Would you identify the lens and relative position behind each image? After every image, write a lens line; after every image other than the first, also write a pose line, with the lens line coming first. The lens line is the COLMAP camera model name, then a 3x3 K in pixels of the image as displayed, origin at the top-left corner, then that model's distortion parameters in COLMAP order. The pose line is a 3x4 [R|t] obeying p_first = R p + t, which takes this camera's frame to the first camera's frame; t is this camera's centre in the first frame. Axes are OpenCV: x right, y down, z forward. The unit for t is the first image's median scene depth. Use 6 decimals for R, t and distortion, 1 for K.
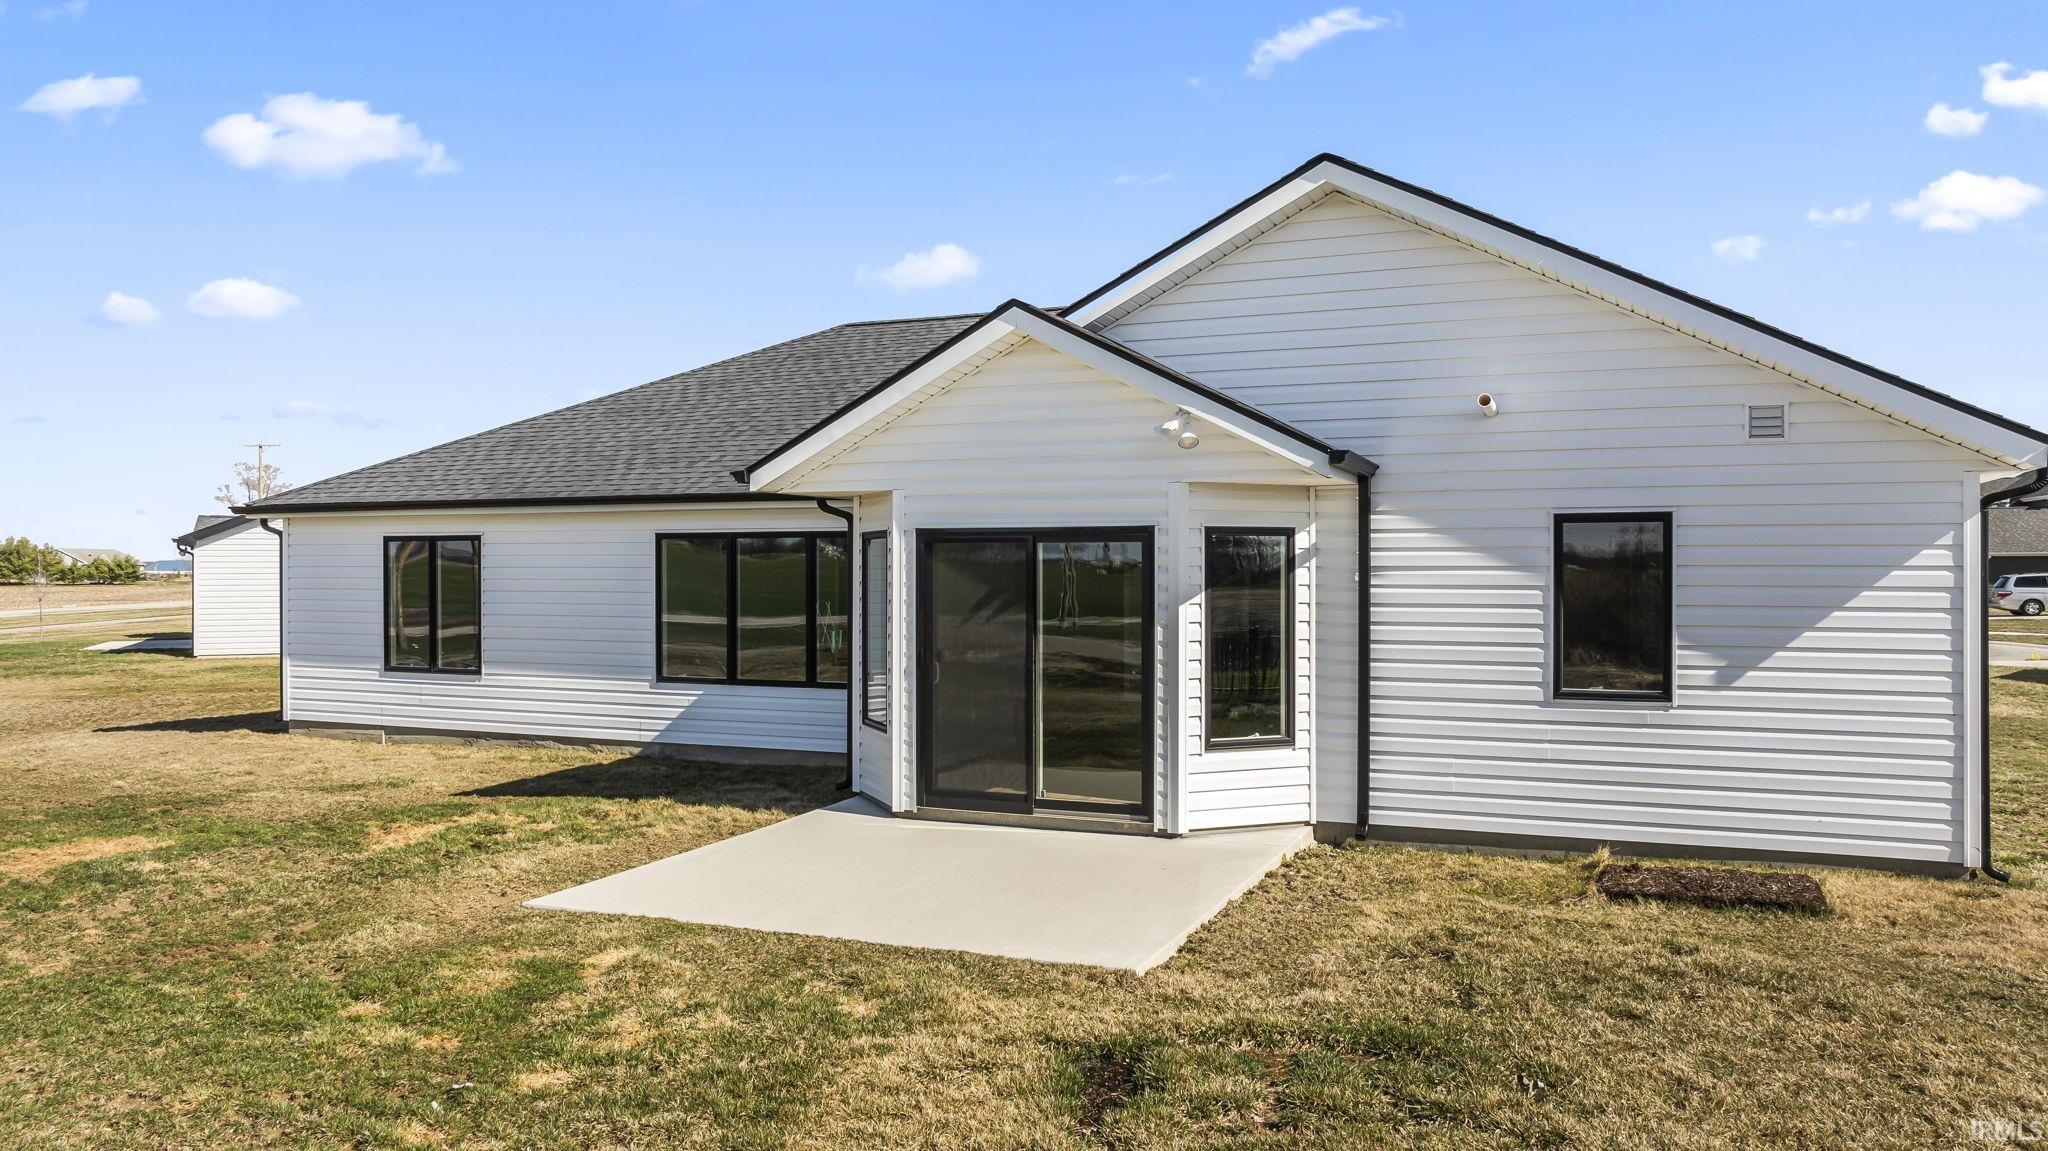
lens RADIAL K [[1431.3, 0, 1028.8], [0, 1431.3, 566.8], [0, 0, 1]] dist [-0.028340, 0.011404]
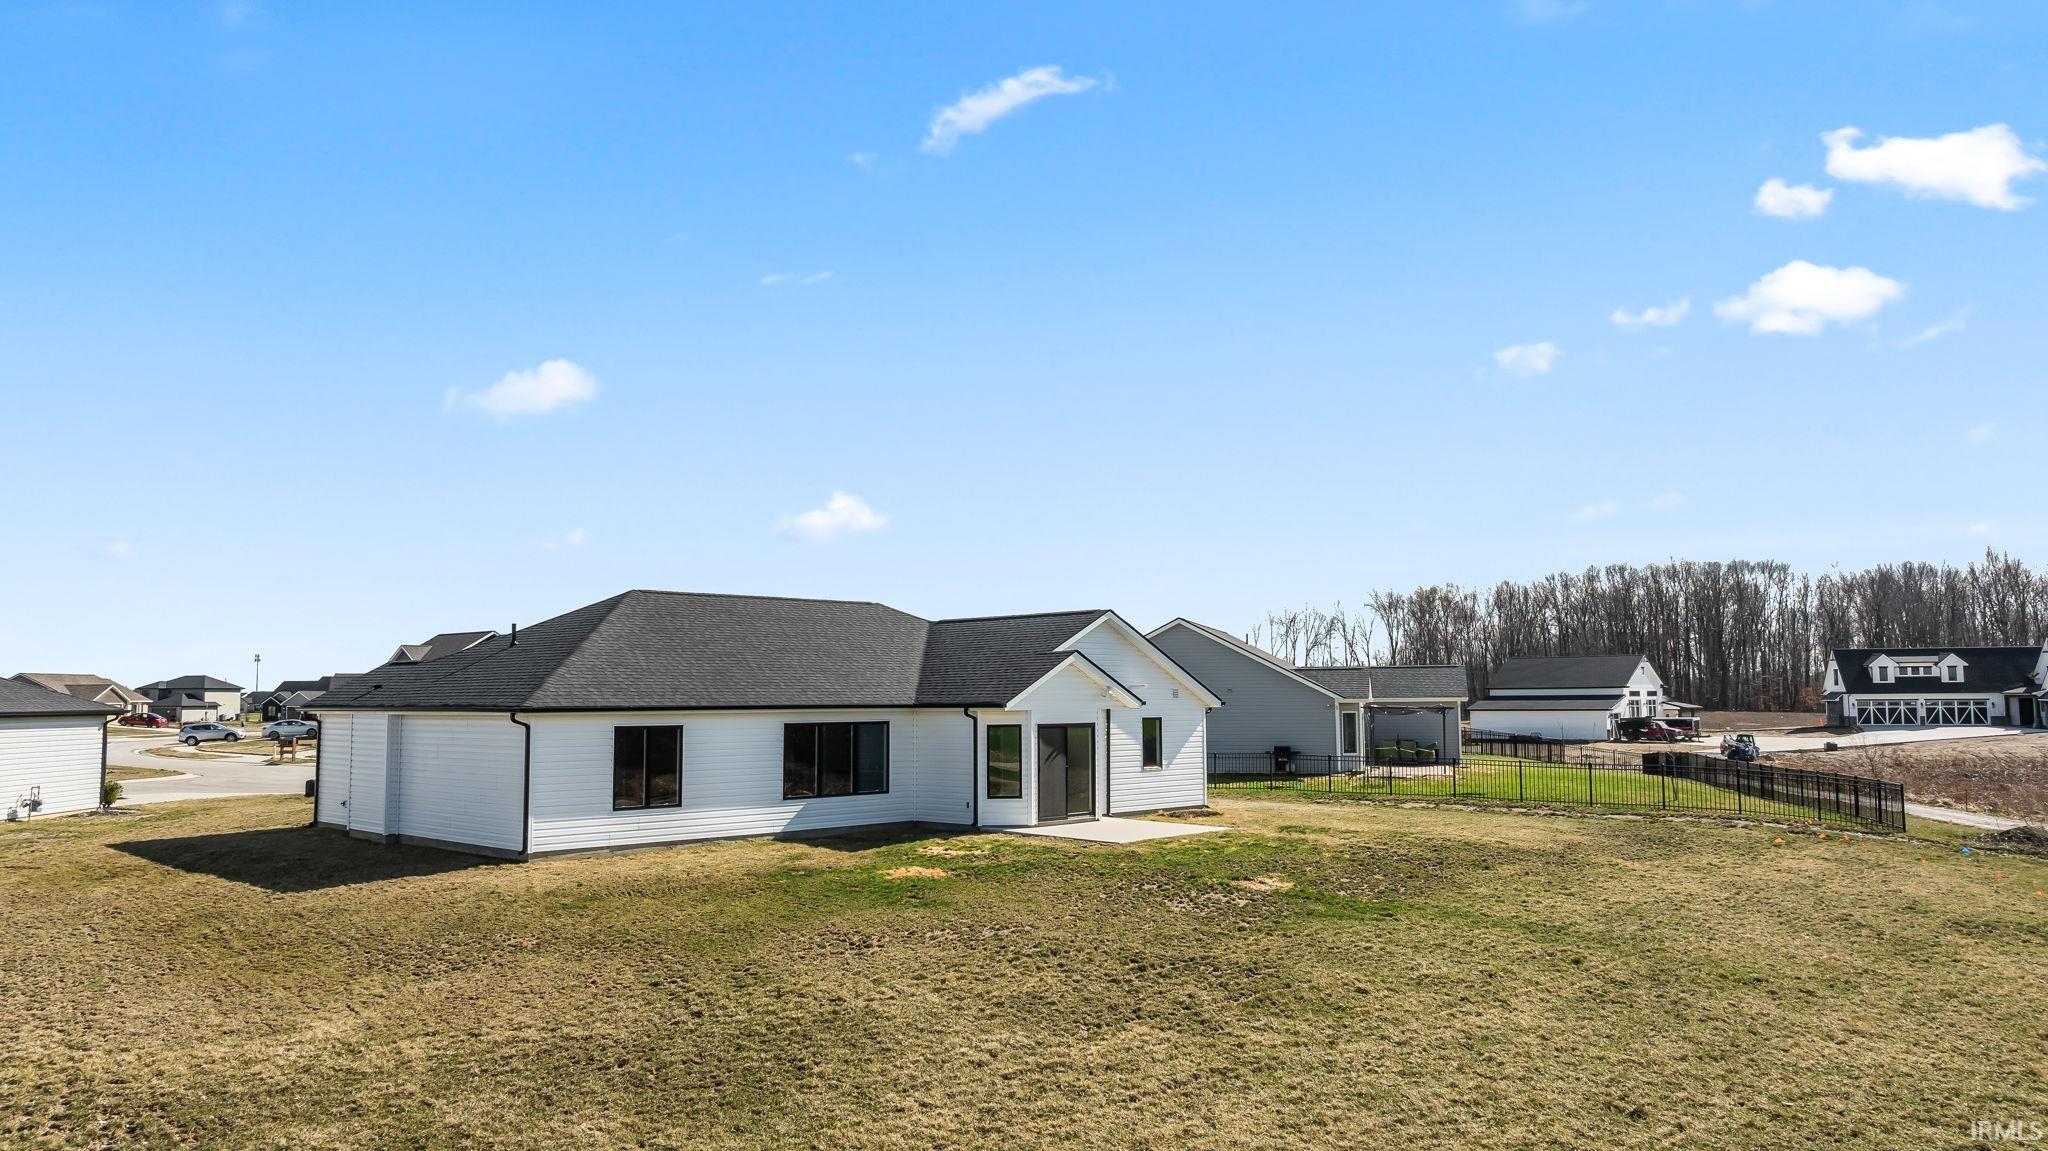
lens RADIAL K [[1431.3, 0, 1017.9], [0, 1431.3, 570.3], [0, 0, 1]] dist [-0.028340, 0.011404]
pose [[0.378338, 0.080711, 0.922142, -2.589131], [0.007545, 0.995890, -0.090261, -0.070236], [-0.925637, 0.041107, 0.376174, -0.049770]]
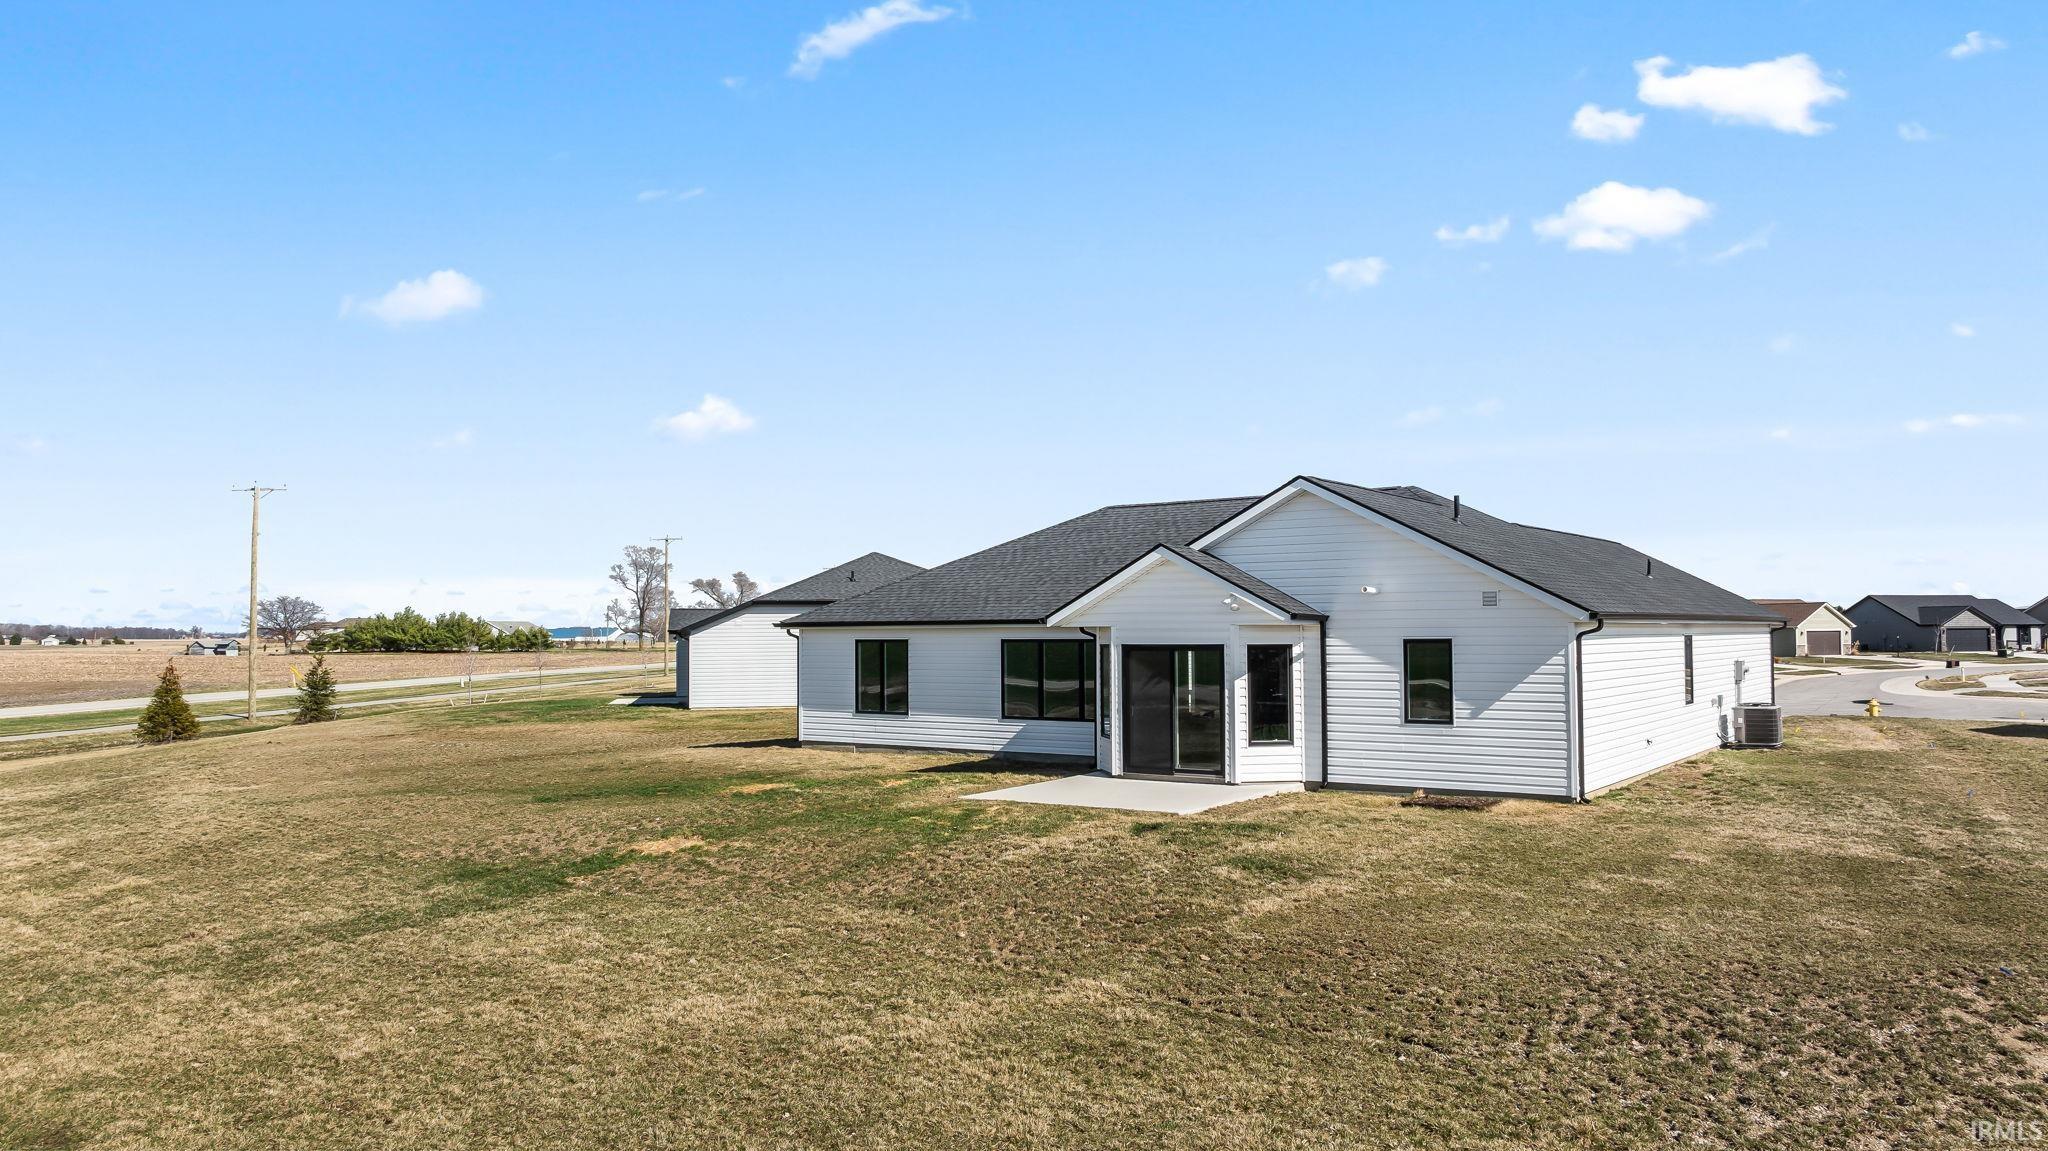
lens RADIAL K [[1431.3, 0, 1028.5], [0, 1431.3, 579.0], [0, 0, 1]] dist [-0.028340, 0.011404]
pose [[0.975758, -0.013738, -0.218419, 0.245229], [0.005996, 0.999331, -0.036070, -0.045688], [0.218768, 0.033886, 0.975188, -1.091162]]
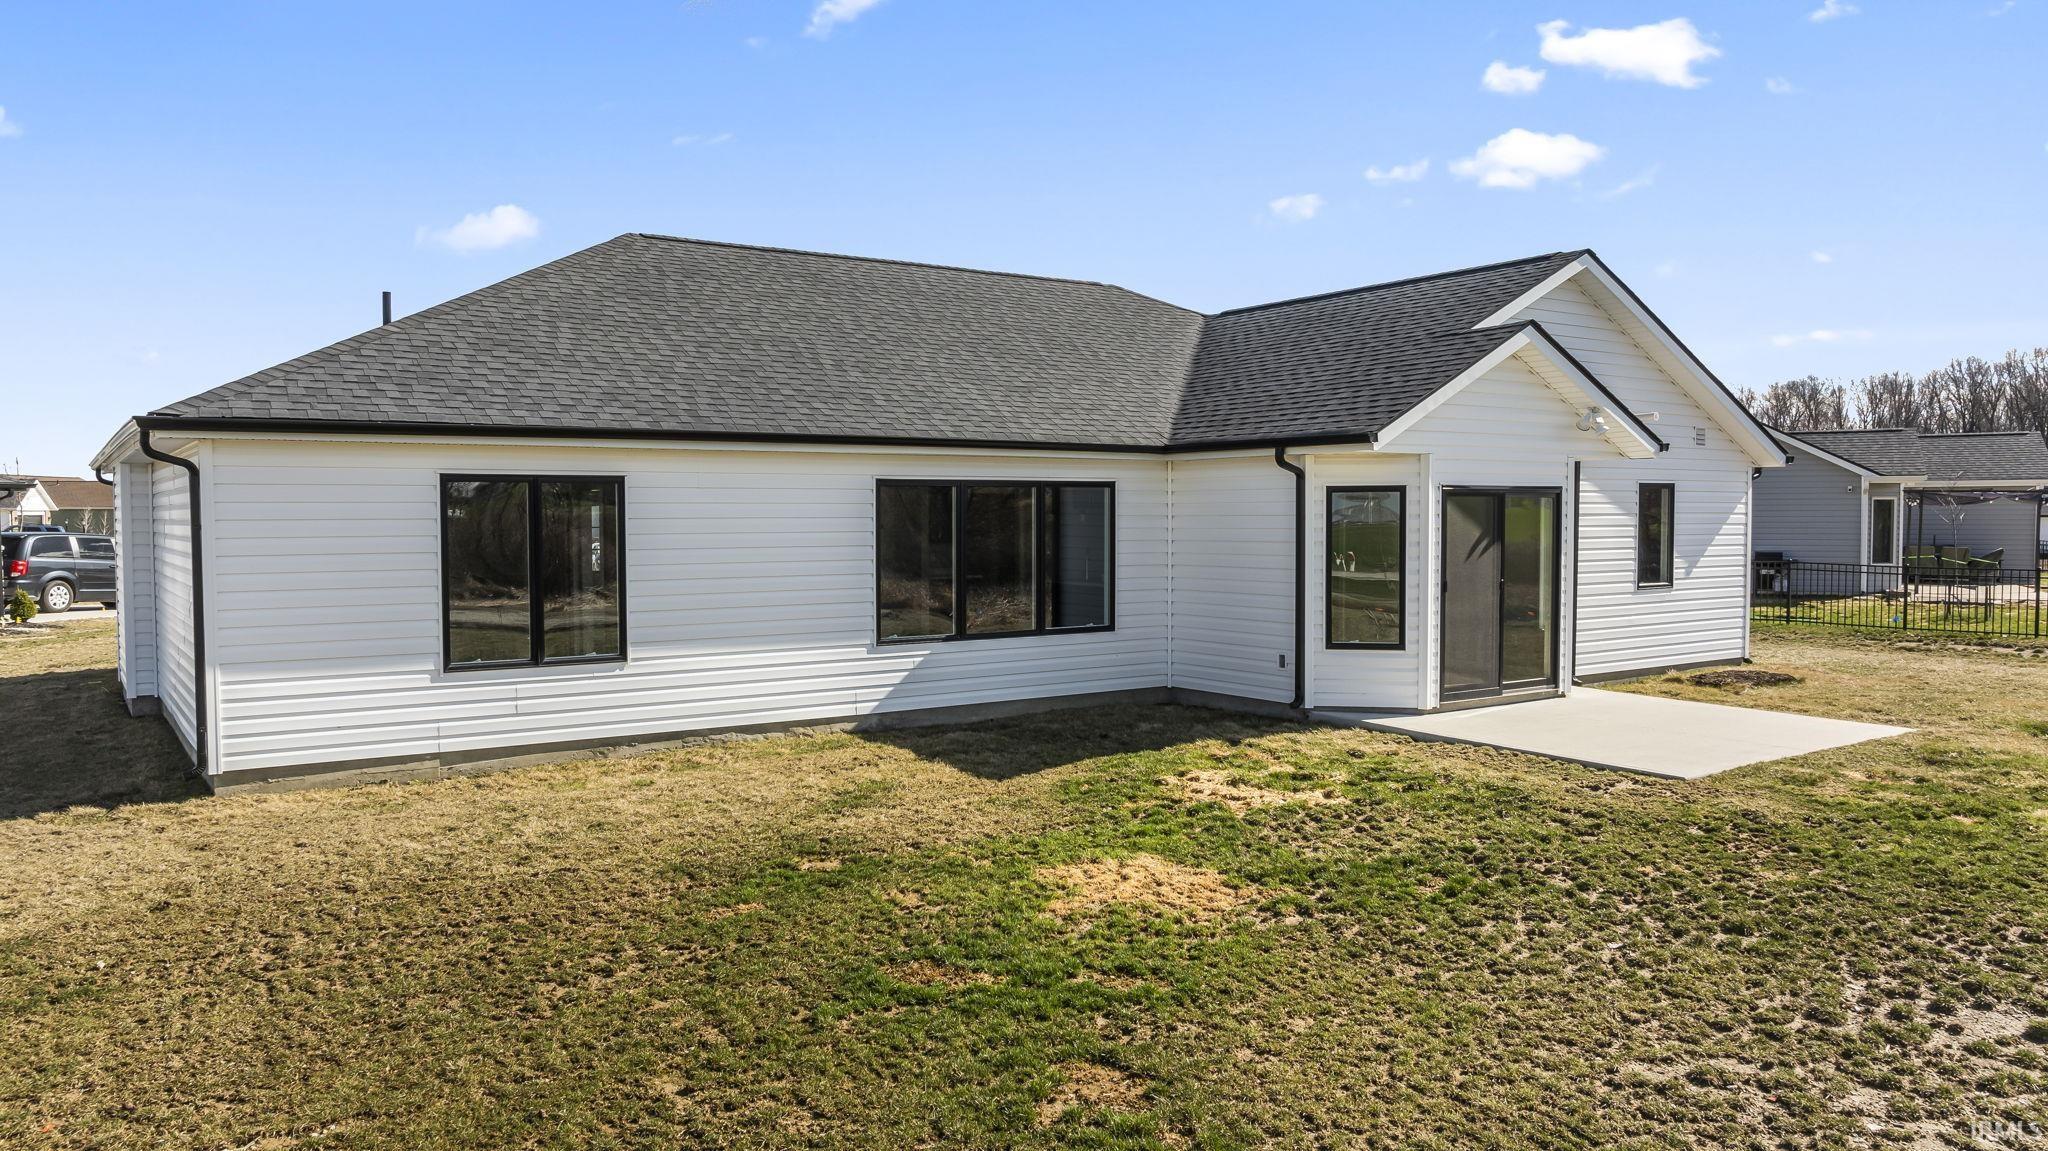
lens RADIAL K [[1431.3, 0, 1021.3], [0, 1431.3, 565.0], [0, 0, 1]] dist [-0.028340, 0.011404]
pose [[0.551947, -0.033648, 0.833200, -1.262625], [0.003939, 0.999280, 0.037746, -0.004279], [-0.833870, -0.017552, 0.551682, 0.573734]]
